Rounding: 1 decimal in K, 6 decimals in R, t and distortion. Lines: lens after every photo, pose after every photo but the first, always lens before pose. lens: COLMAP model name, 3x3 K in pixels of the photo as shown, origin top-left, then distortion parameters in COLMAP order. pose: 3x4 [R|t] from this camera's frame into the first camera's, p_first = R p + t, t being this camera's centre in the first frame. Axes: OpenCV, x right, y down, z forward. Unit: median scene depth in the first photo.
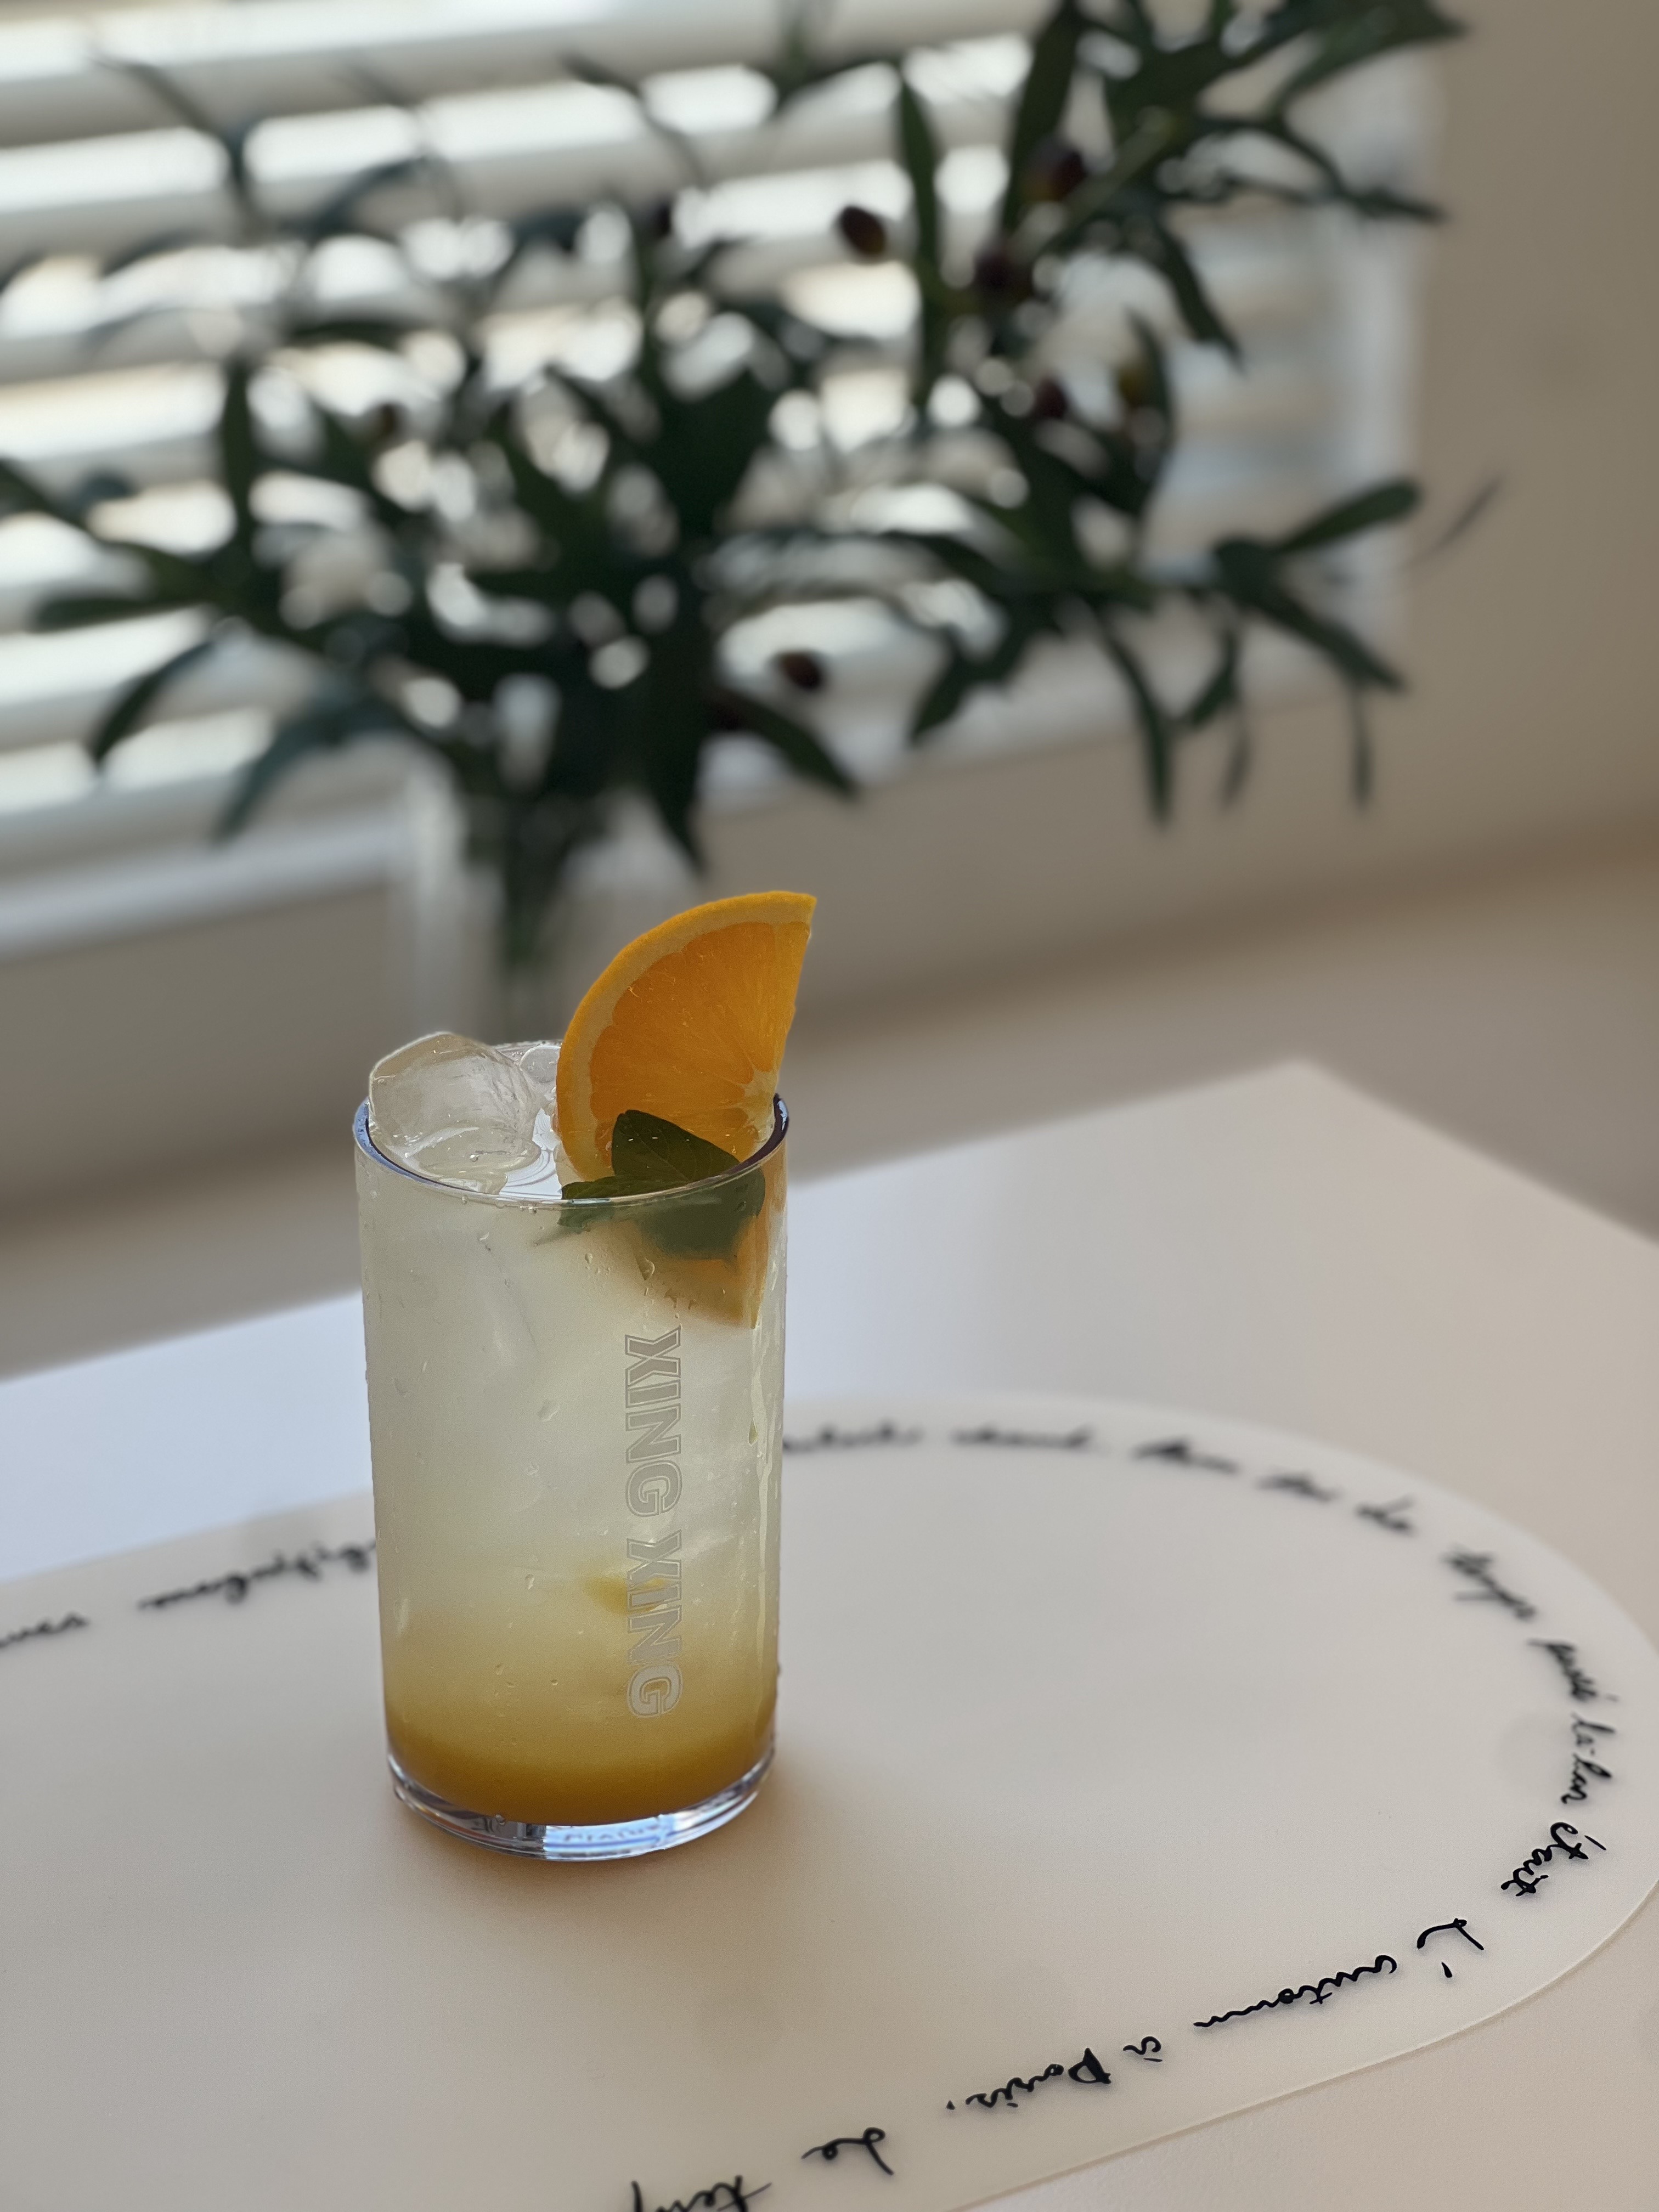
lens RADIAL K [[4988.4, 0, 824.5], [0, 4988.4, 1096.9], [0, 0, 1]] dist [0.098419, 0.000000]
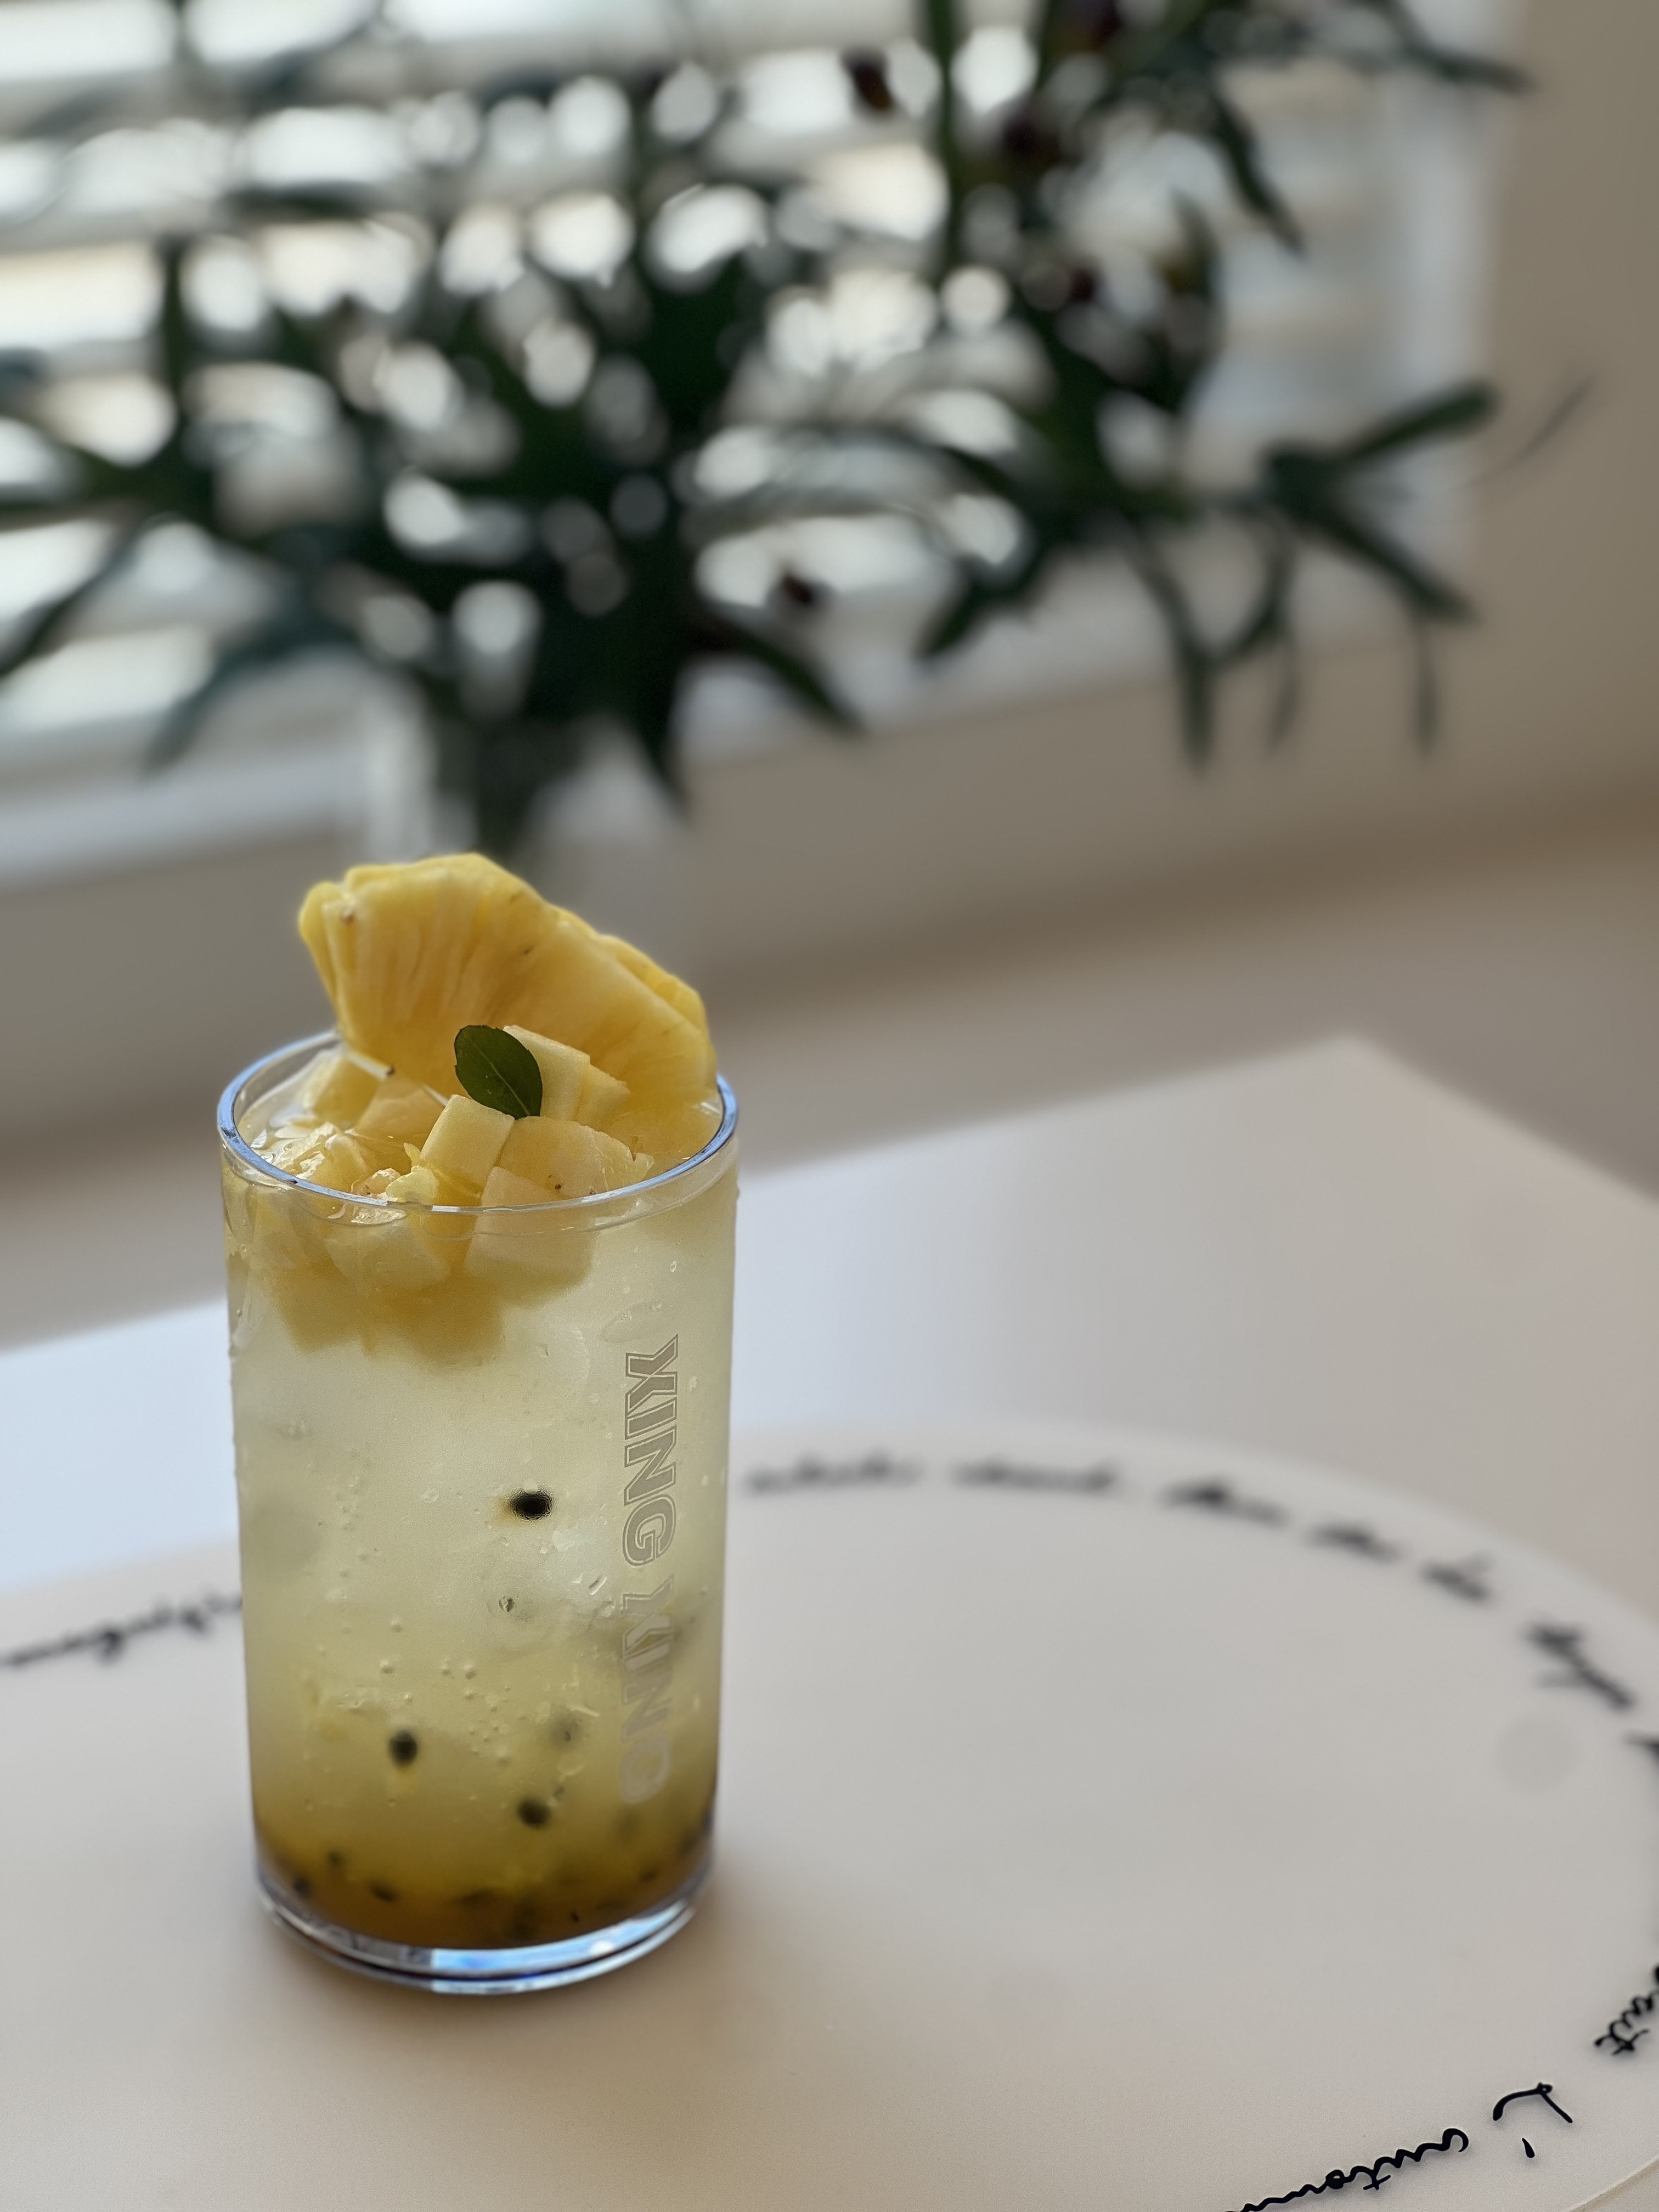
lens RADIAL K [[4927.2, 0, 824.9], [0, 4927.2, 1097.6], [0, 0, 1]] dist [-0.278034, 0.000000]
pose [[0.999899, 0.012815, -0.006140, 0.006662], [-0.012754, 0.999869, 0.009975, -0.003885], [0.006267, -0.009896, 0.999931, 0.128040]]
